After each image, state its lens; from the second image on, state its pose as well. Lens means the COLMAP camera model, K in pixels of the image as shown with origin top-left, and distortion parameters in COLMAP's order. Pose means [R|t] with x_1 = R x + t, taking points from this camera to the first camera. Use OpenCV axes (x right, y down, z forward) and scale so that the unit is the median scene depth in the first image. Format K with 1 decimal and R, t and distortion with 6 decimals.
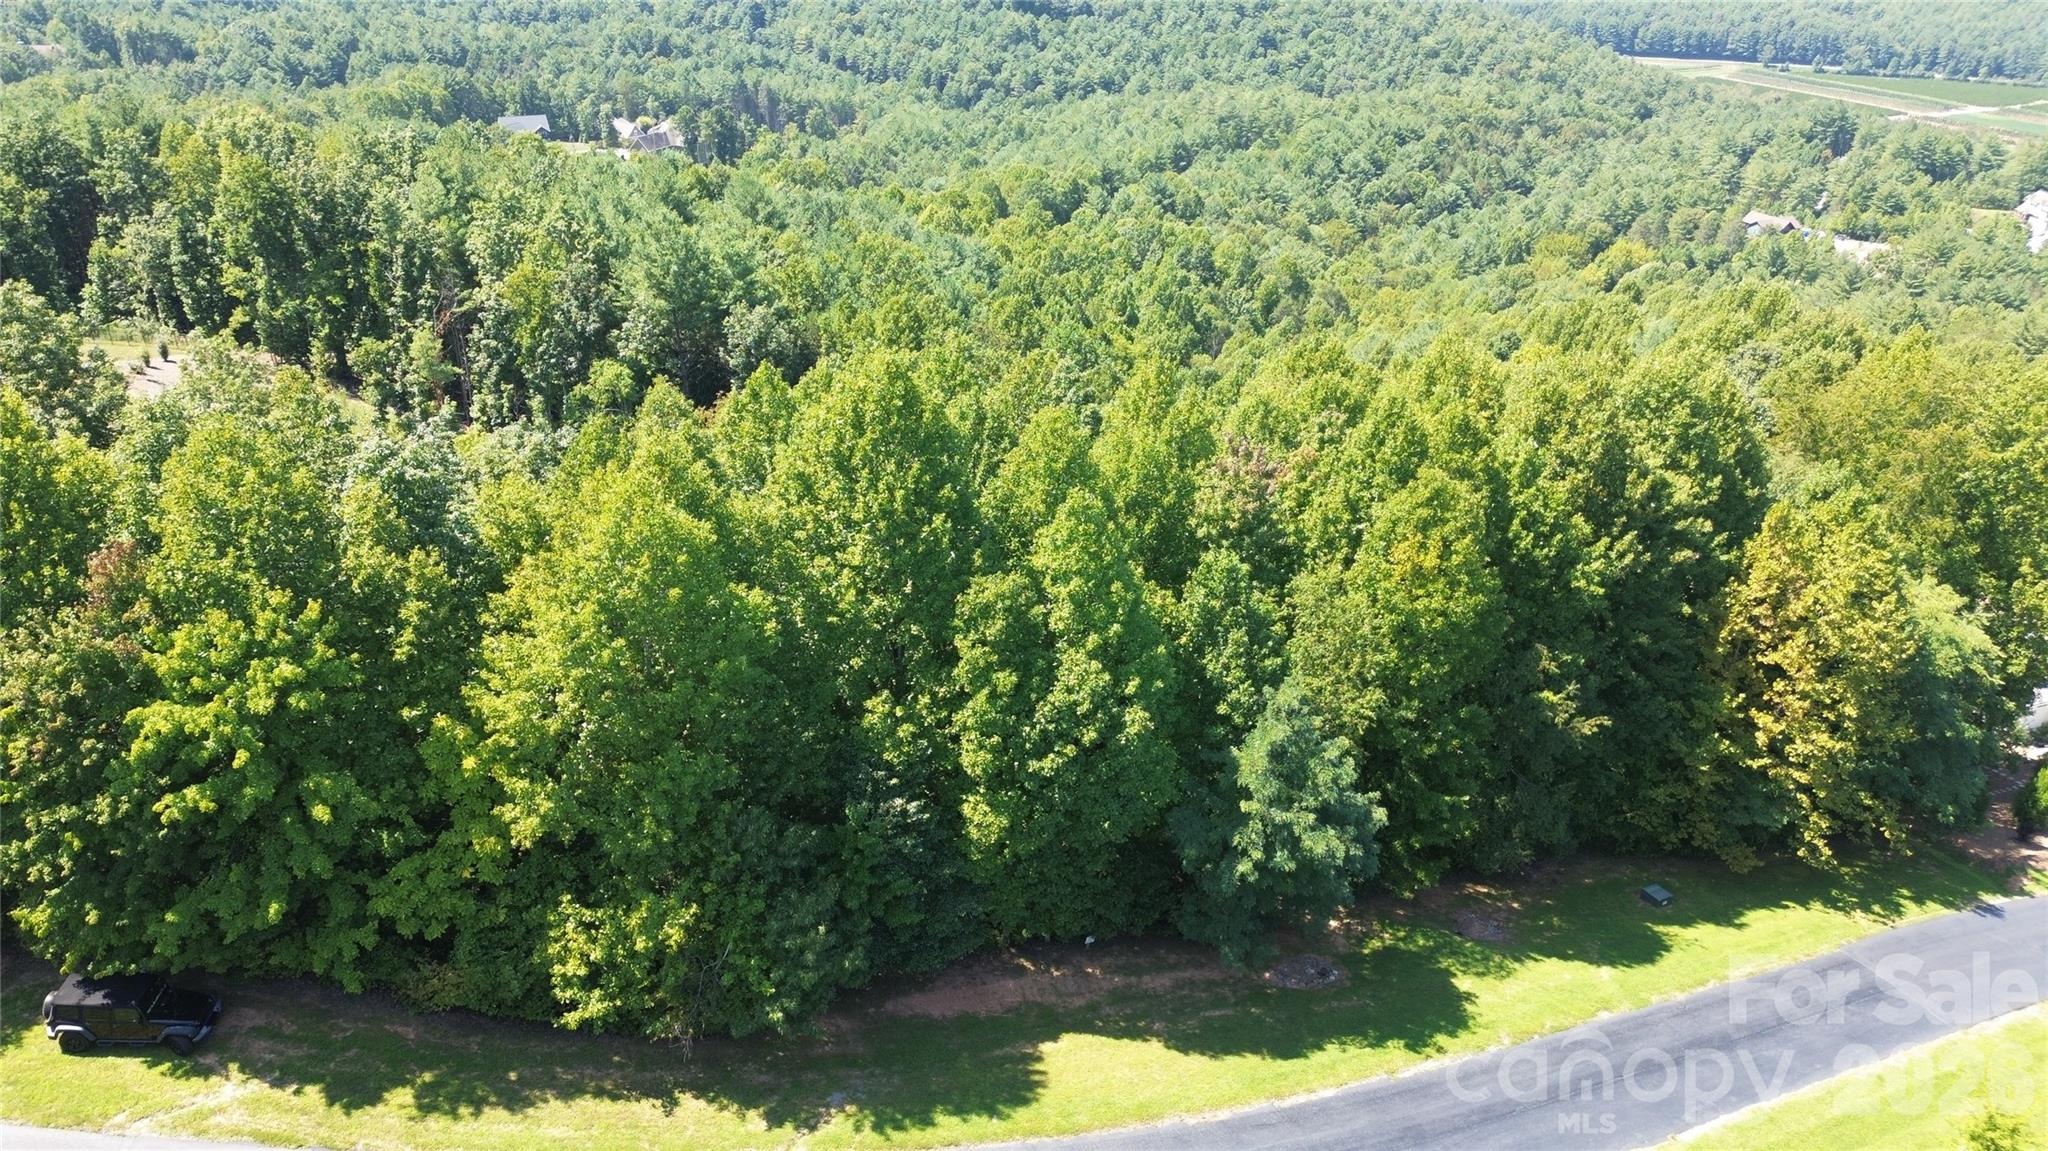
lens RADIAL K [[1449.4, 0, 1021.7], [0, 1449.4, 579.0], [0, 0, 1]] dist [0.082506, -0.096850]
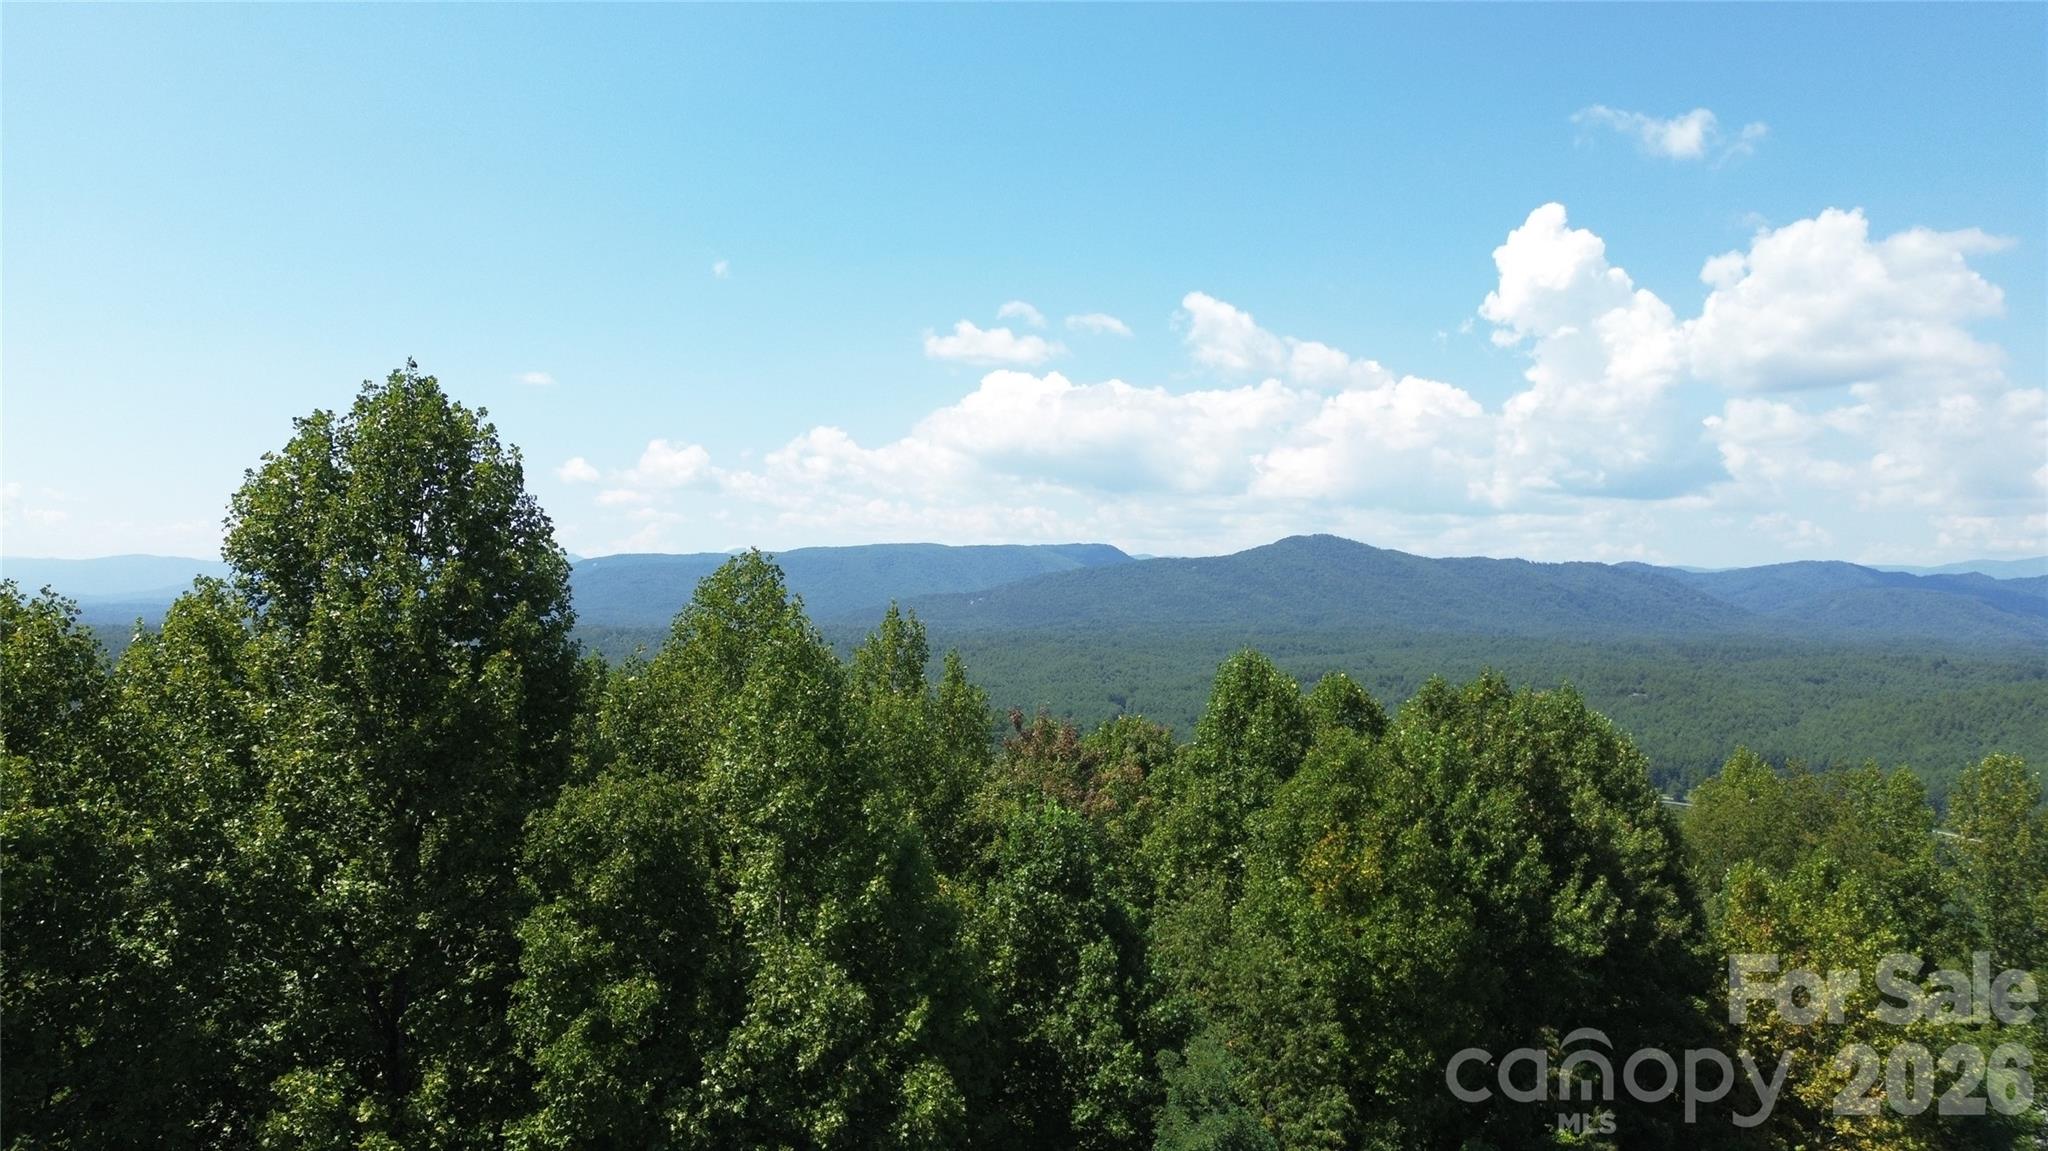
lens RADIAL K [[1444.9, 0, 1020.7], [0, 1444.9, 571.2], [0, 0, 1]] dist [0.086898, -0.086552]
pose [[0.975151, 0.008836, 0.221363, 0.003711], [0.098017, 0.878881, -0.466863, 0.136513], [-0.198677, 0.476960, 0.856176, 0.416335]]
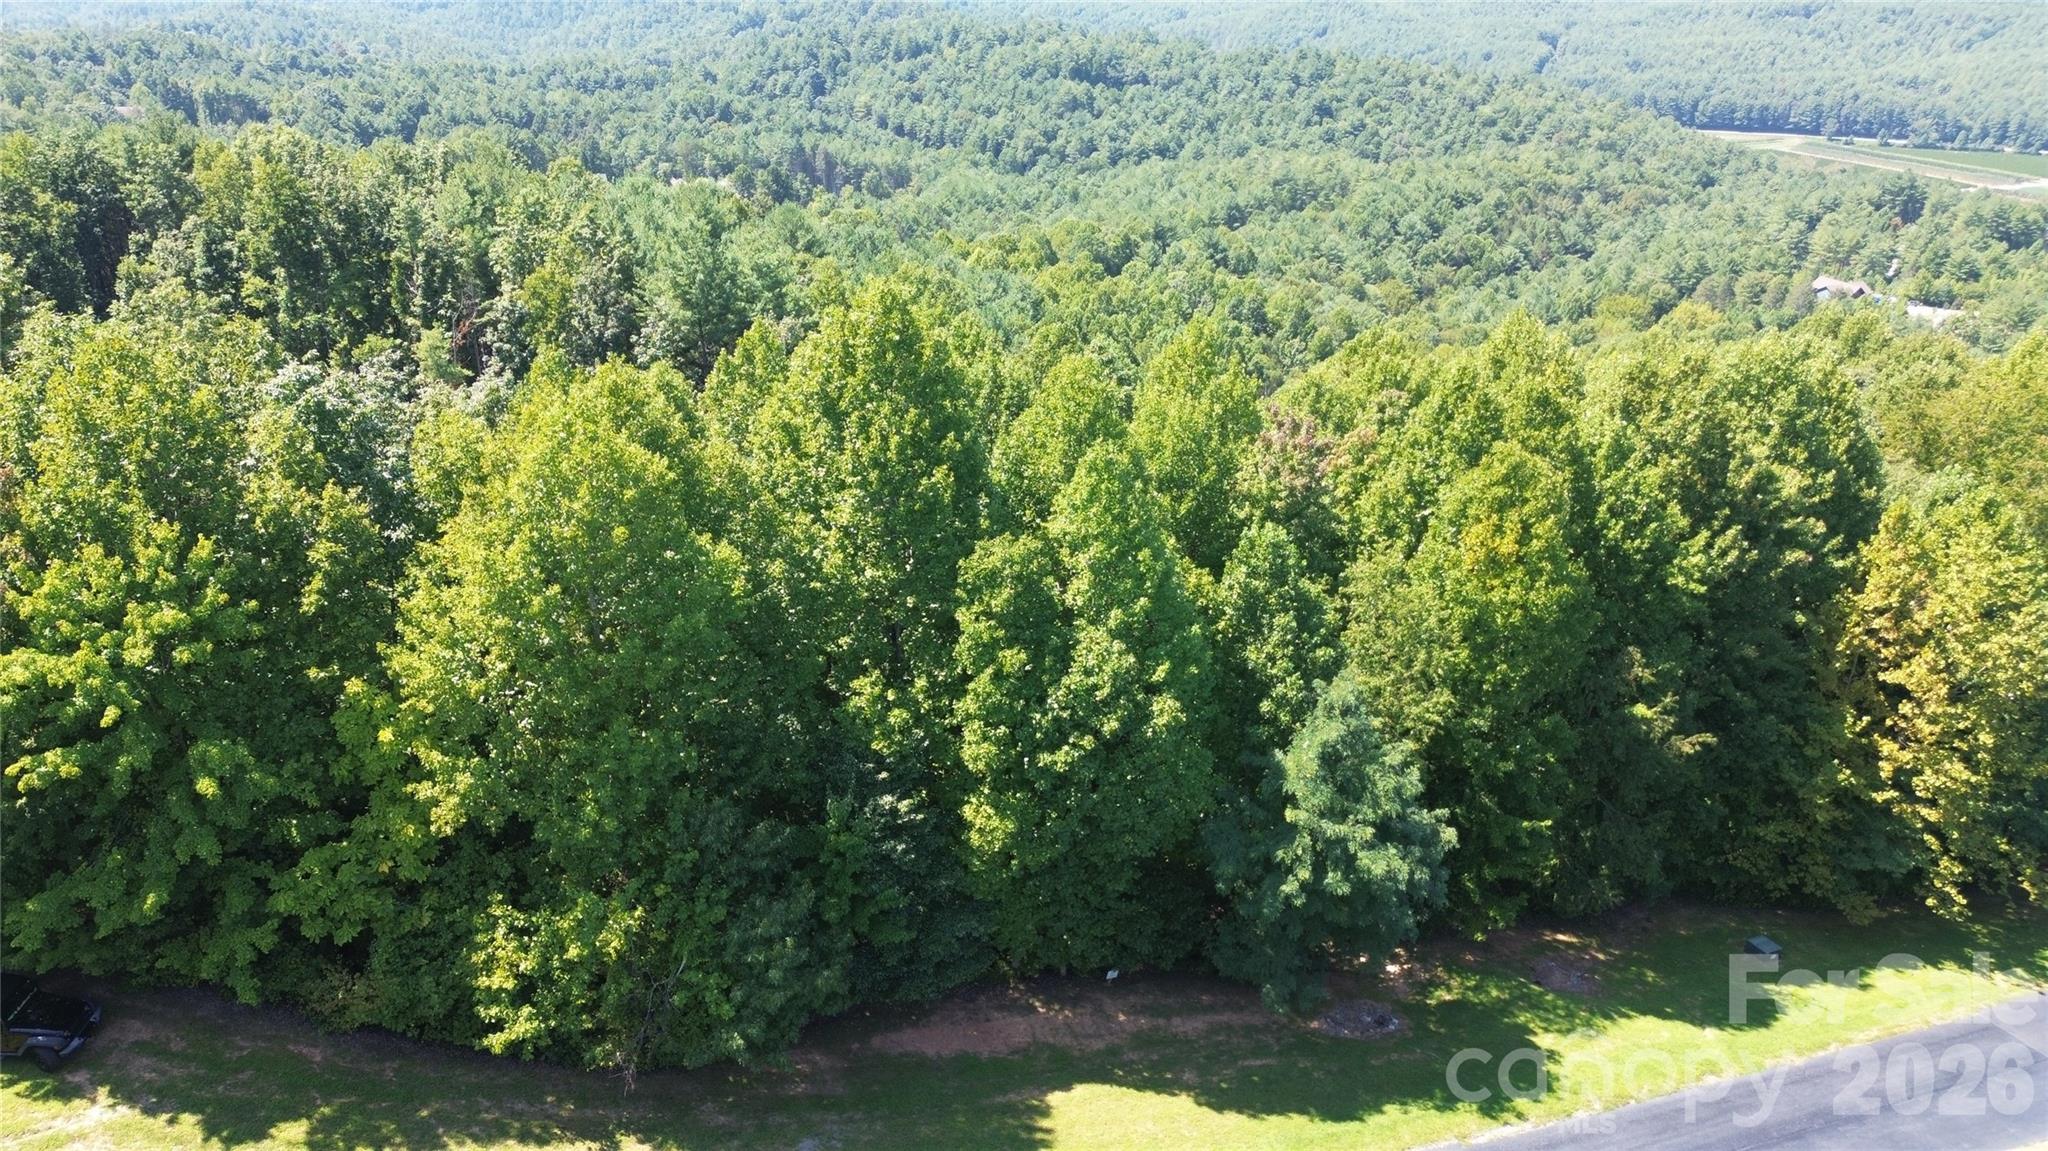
lens RADIAL K [[1451.2, 0, 1021.0], [0, 1451.2, 573.1], [0, 0, 1]] dist [0.083498, -0.094352]
pose [[0.999270, 0.014346, -0.035407, 0.018308], [-0.016120, 0.998602, -0.050350, 0.048625], [0.034635, 0.050884, 0.998104, 0.104142]]
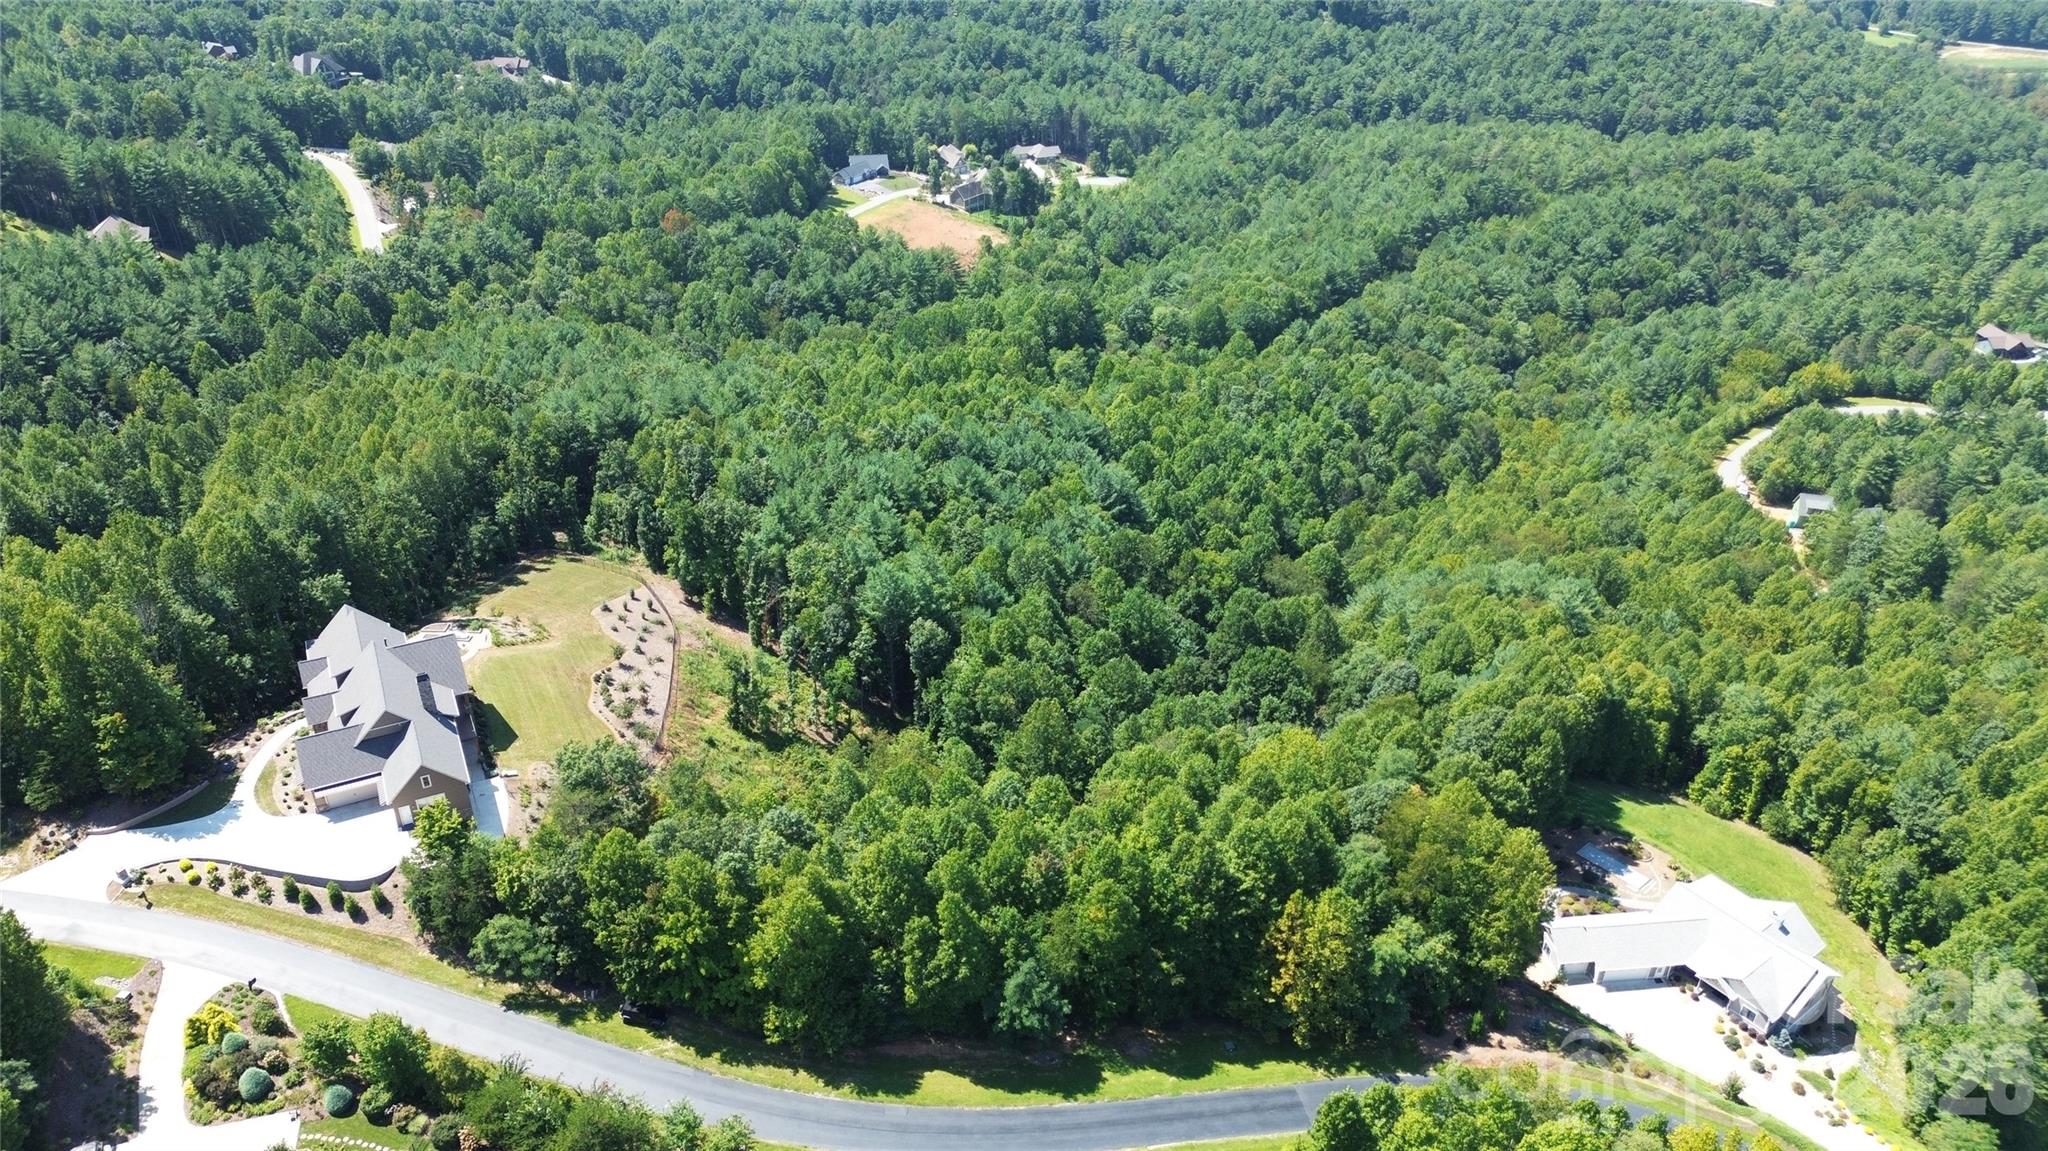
lens RADIAL K [[1444.9, 0, 1020.7], [0, 1444.9, 571.2], [0, 0, 1]] dist [0.086898, -0.086552]
pose [[0.972164, 0.122470, -0.199745, 0.536360], [-0.108194, 0.990831, 0.080923, -0.751114], [0.207824, -0.057059, 0.976501, -1.405286]]
